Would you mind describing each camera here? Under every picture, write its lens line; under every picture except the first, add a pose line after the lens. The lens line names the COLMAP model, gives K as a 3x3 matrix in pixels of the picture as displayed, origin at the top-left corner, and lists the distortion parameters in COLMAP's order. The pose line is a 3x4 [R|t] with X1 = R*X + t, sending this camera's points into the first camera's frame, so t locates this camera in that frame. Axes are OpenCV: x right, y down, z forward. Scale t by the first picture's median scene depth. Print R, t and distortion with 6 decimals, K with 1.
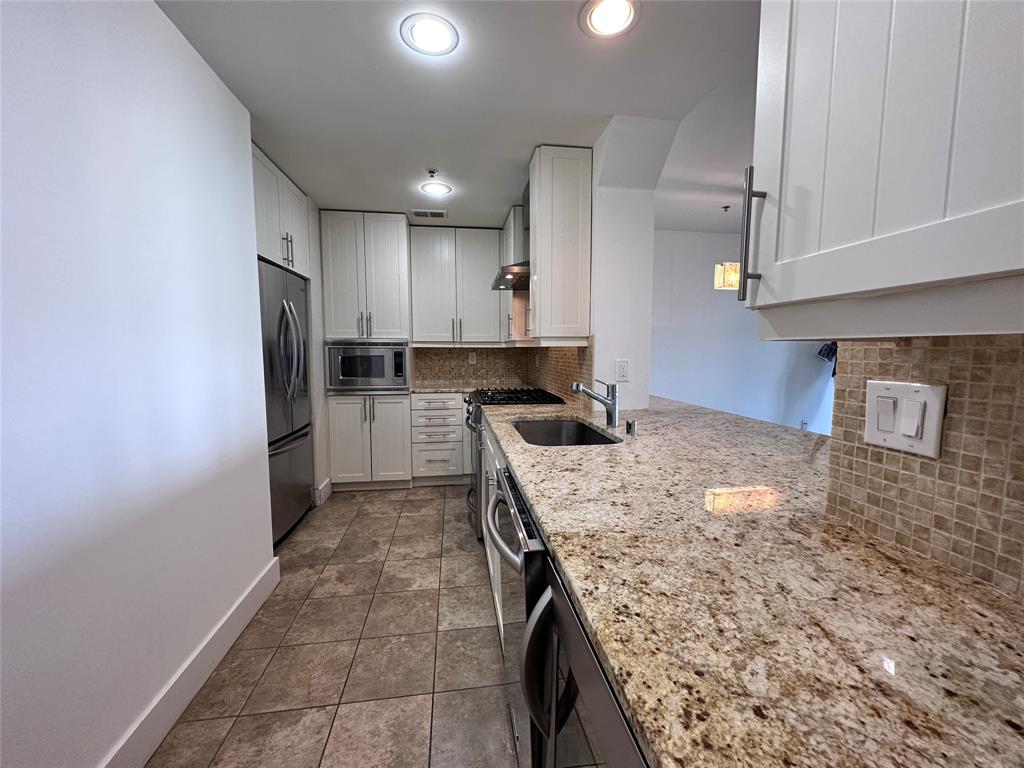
lens RADIAL K [[405.4, 0, 512.0], [0, 405.4, 384.0], [0, 0, 1]] dist [0.000452, 0.000033]
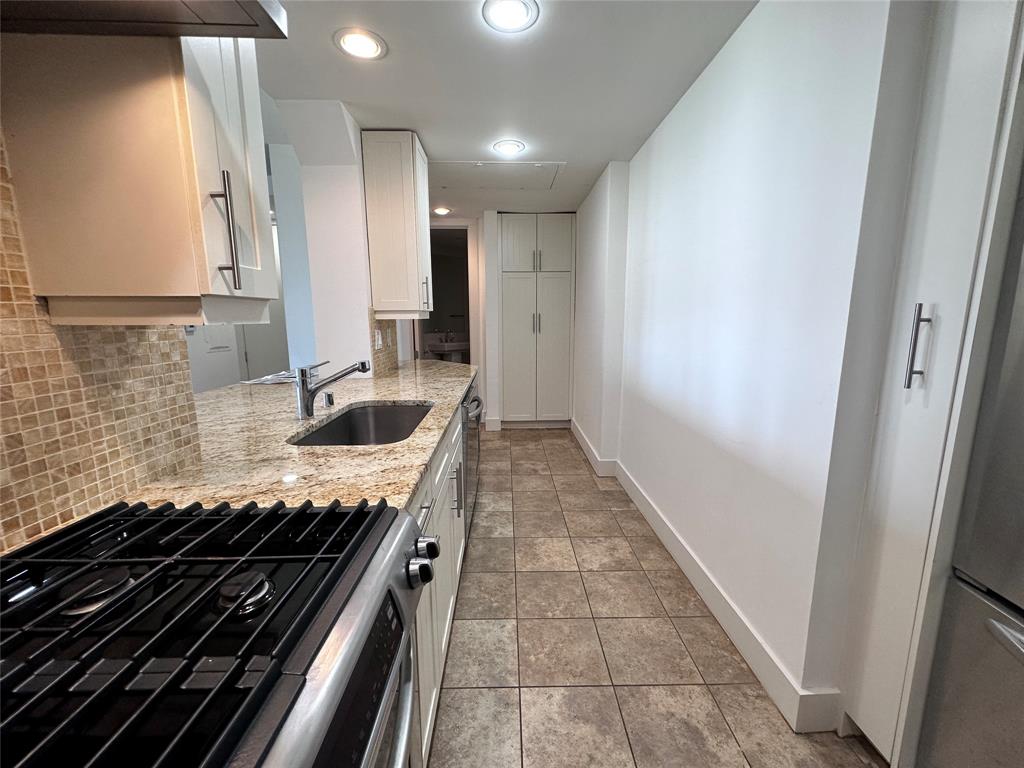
lens RADIAL K [[405.4, 0, 512.0], [0, 405.4, 384.0], [0, 0, 1]] dist [0.000452, 0.000033]
pose [[-0.991625, -0.012482, 0.128544, -0.265523], [0.019716, 0.969022, 0.246188, -0.158693], [-0.127635, 0.246660, -0.960660, 1.639010]]
